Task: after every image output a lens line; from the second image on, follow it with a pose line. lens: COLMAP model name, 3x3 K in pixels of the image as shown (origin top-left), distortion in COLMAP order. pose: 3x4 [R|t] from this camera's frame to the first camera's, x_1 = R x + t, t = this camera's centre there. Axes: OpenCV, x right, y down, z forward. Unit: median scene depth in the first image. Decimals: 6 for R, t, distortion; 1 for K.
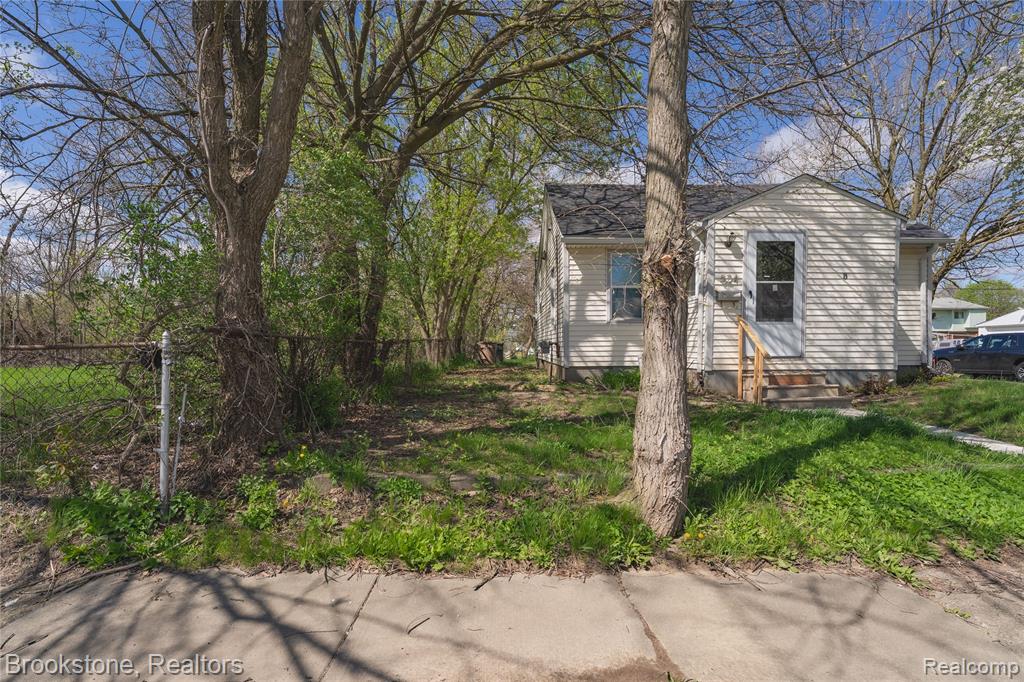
lens RADIAL K [[480.5, 0, 510.9], [0, 480.5, 346.6], [0, 0, 1]] dist [-0.019554, -0.000621]
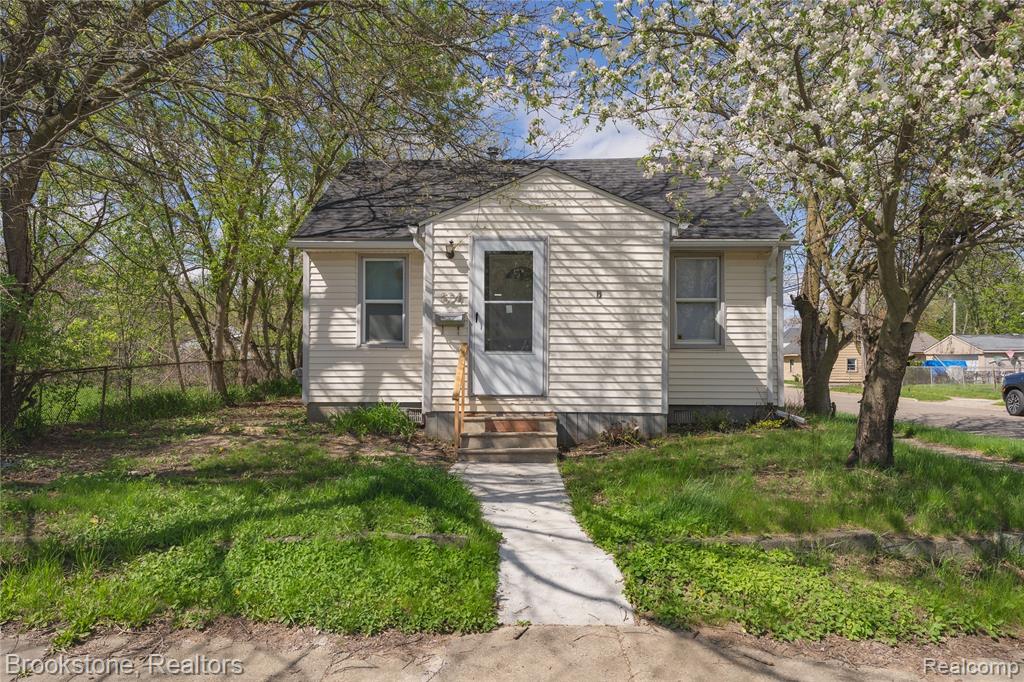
lens RADIAL K [[692.4, 0, 510.0], [0, 692.4, 336.8], [0, 0, 1]] dist [0.028533, -0.000109]
pose [[0.999360, 0.005731, -0.035305, 0.596040], [-0.006685, 0.999614, -0.026963, -0.045413], [0.035137, 0.027182, 0.999013, -0.156966]]
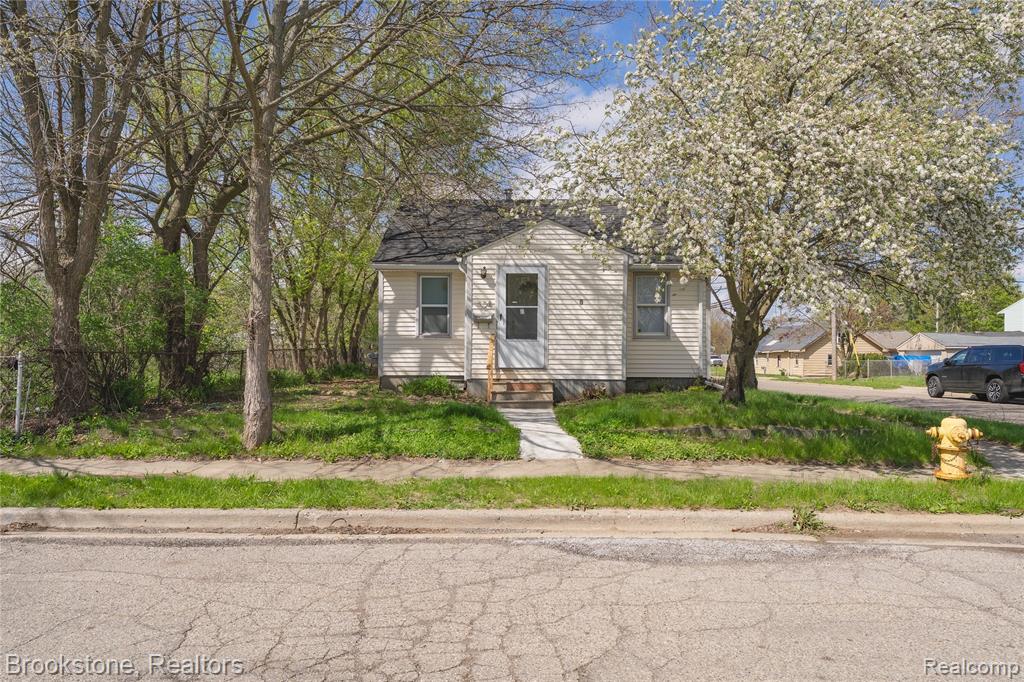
lens RADIAL K [[692.4, 0, 510.0], [0, 692.4, 341.5], [0, 0, 1]] dist [0.028533, -0.000109]
pose [[0.999017, 0.007667, -0.043659, 0.601097], [-0.008442, 0.999809, -0.017599, -0.015350], [0.043516, 0.017950, 0.998891, -0.765974]]
